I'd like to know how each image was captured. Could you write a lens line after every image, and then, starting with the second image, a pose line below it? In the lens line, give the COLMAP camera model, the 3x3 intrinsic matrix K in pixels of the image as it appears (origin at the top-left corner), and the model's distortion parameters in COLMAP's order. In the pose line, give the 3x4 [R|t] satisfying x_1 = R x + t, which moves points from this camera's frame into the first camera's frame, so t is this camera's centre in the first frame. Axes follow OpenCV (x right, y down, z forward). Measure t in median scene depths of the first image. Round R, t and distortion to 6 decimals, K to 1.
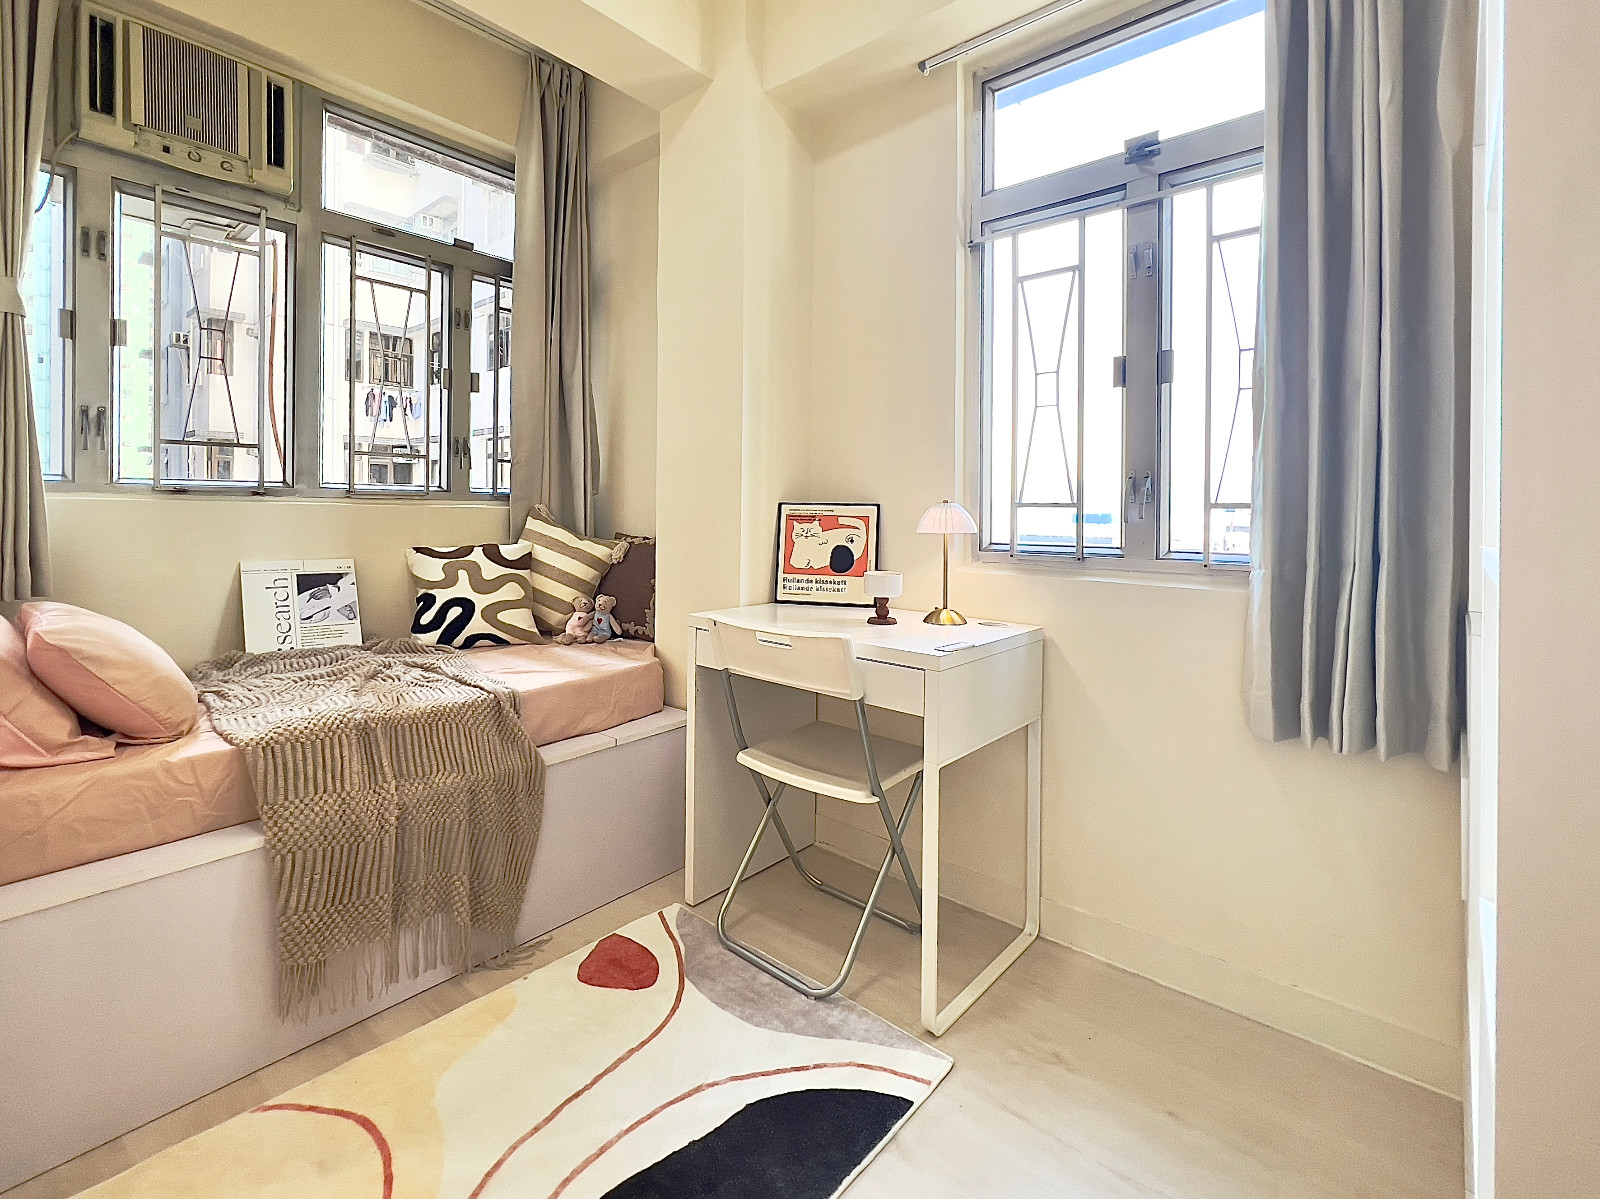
lens RADIAL K [[725.6, 0, 767.2], [0, 725.6, 499.5], [0, 0, 1]] dist [0.000068, 0.000545]
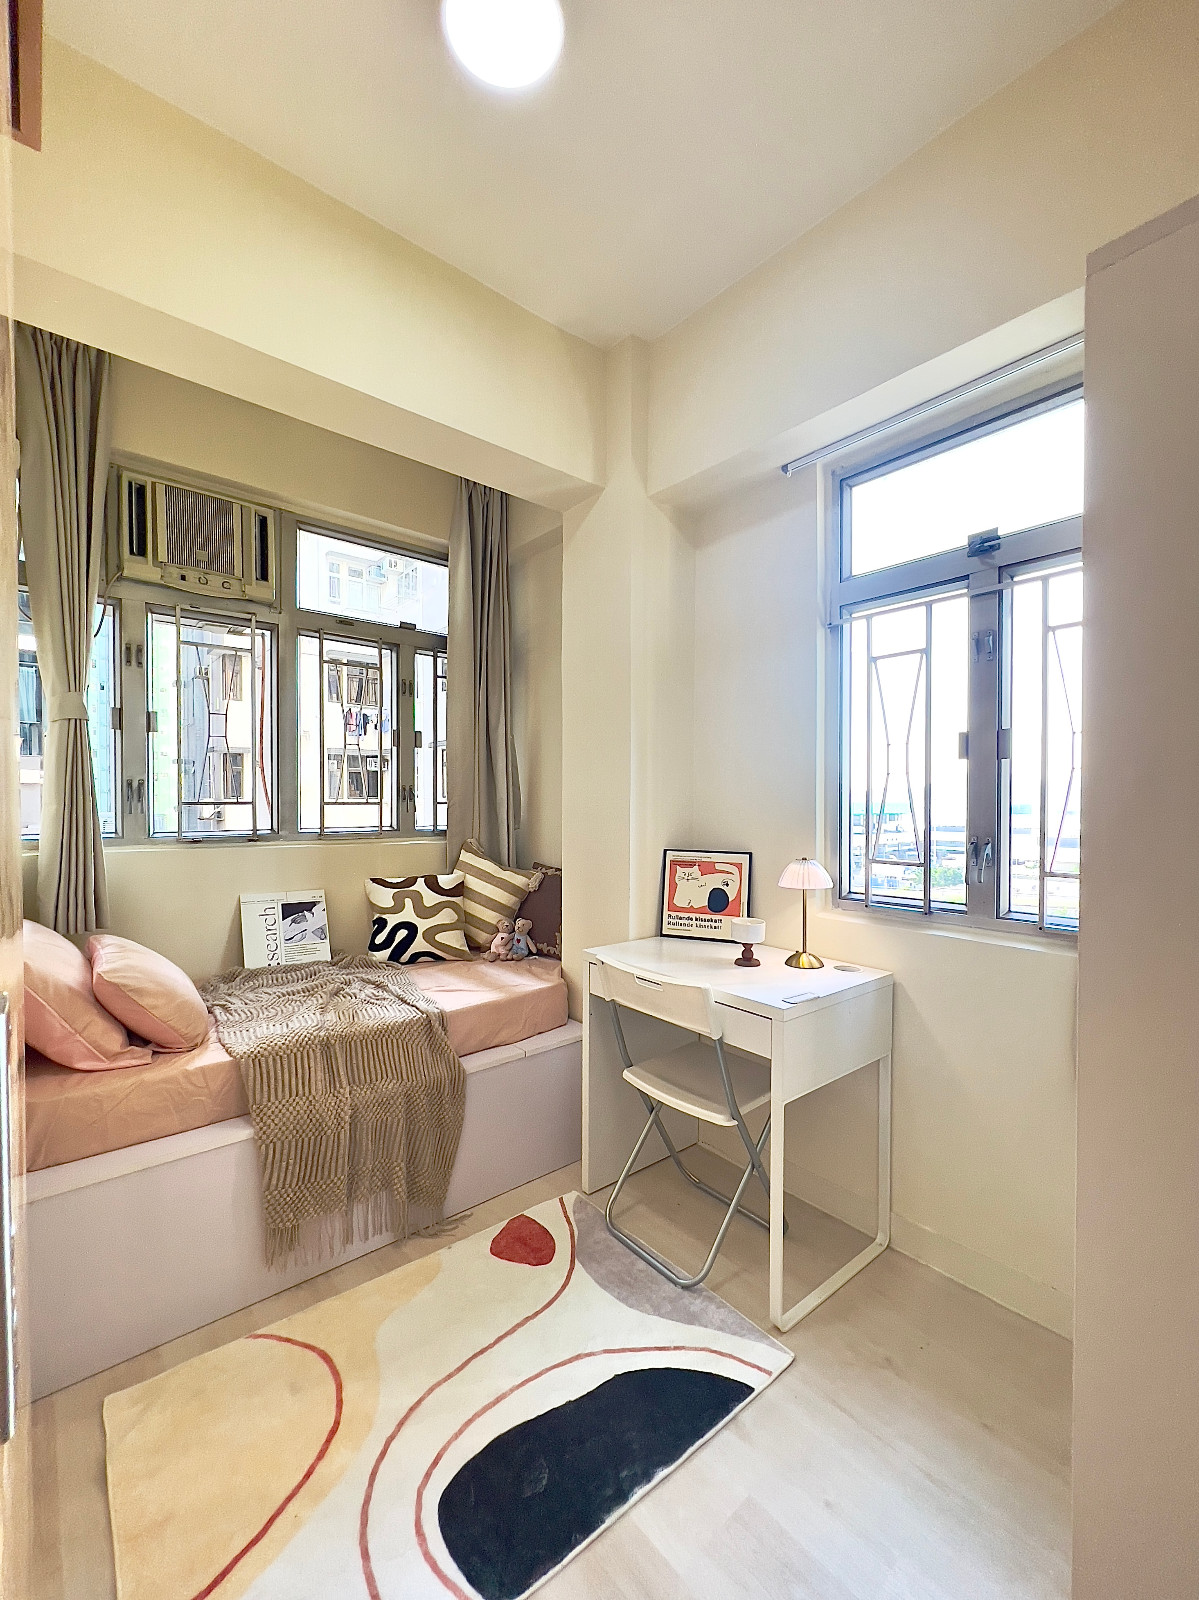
lens RADIAL K [[657.7, 0, 599.5], [0, 657.7, 800.0], [0, 0, 1]] dist [0.000245, 0.000387]
pose [[0.990191, -0.006379, -0.139572, 0.069326], [0.007862, 0.999918, 0.010076, -0.097684], [0.139496, -0.011075, 0.990161, -0.061982]]
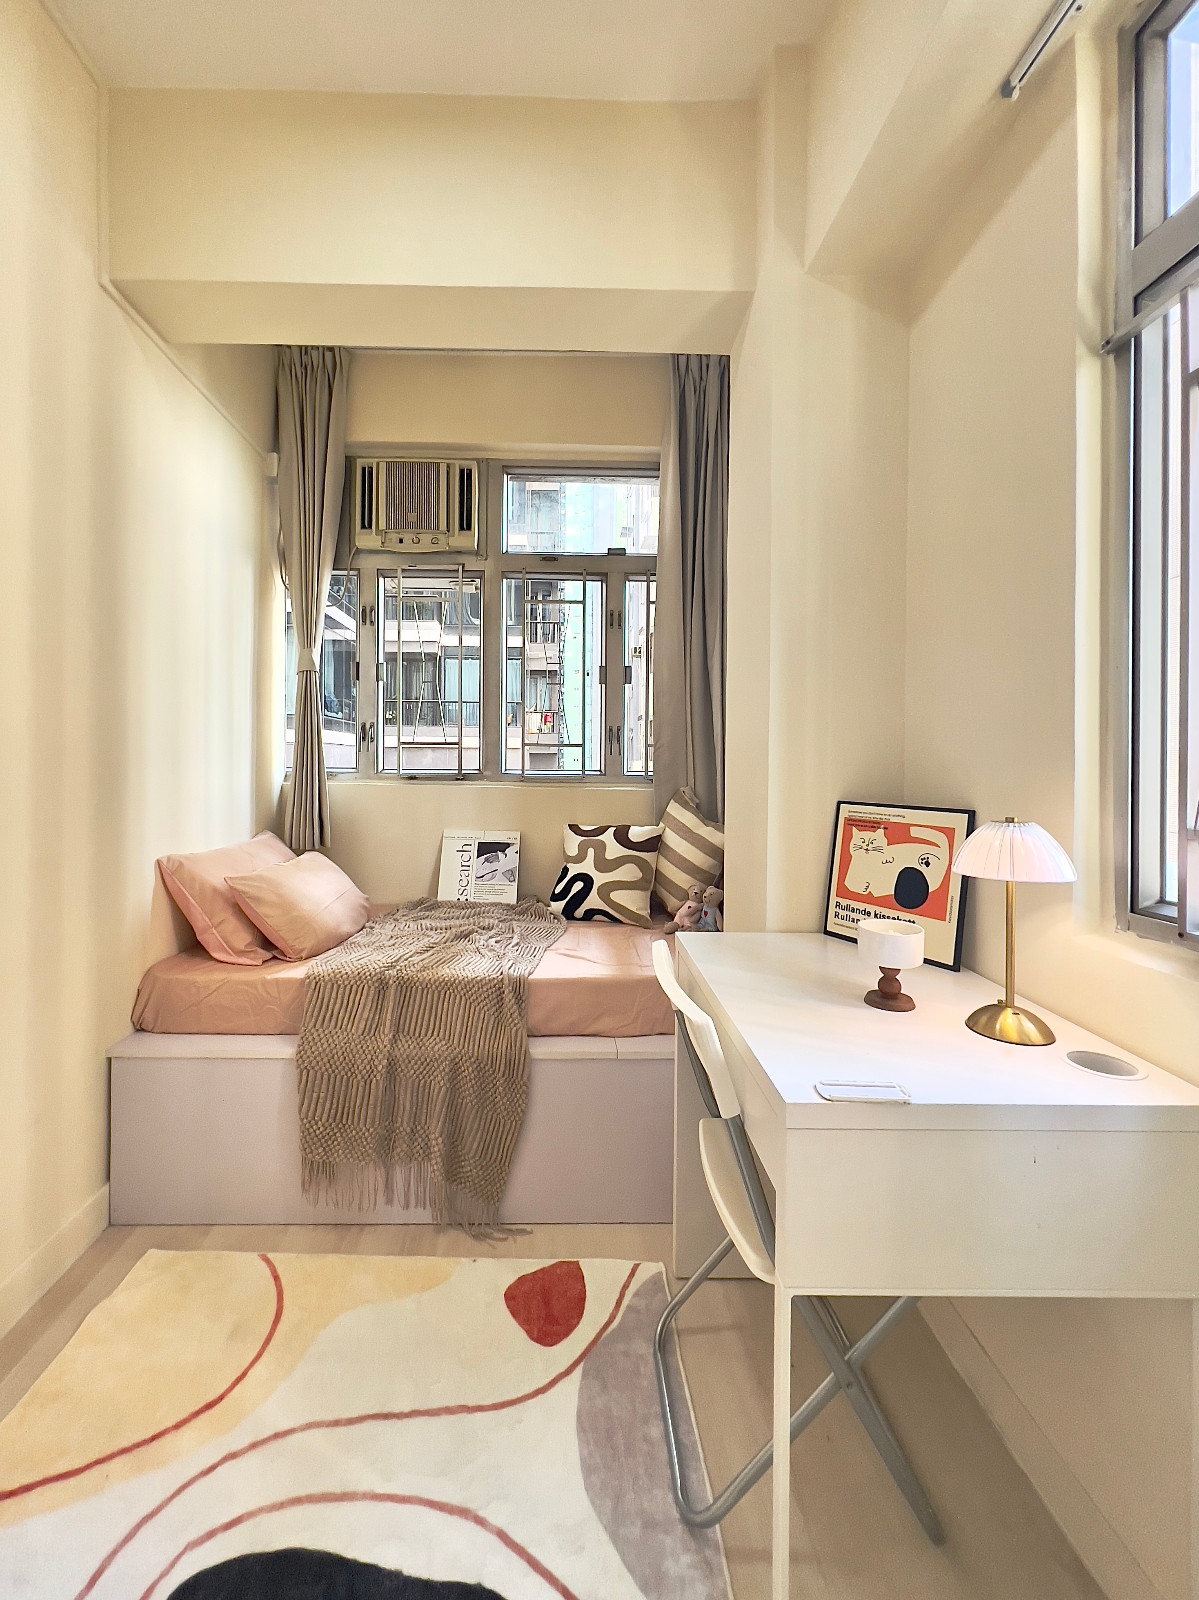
lens RADIAL K [[655.5, 0, 574.6], [0, 655.5, 759.6], [0, 0, 1]] dist [-0.001422, 0.000138]
pose [[0.683655, -0.007602, -0.729765, 0.371908], [0.006558, 0.999969, -0.004274, -0.042648], [0.729776, -0.001864, 0.683684, 0.380589]]
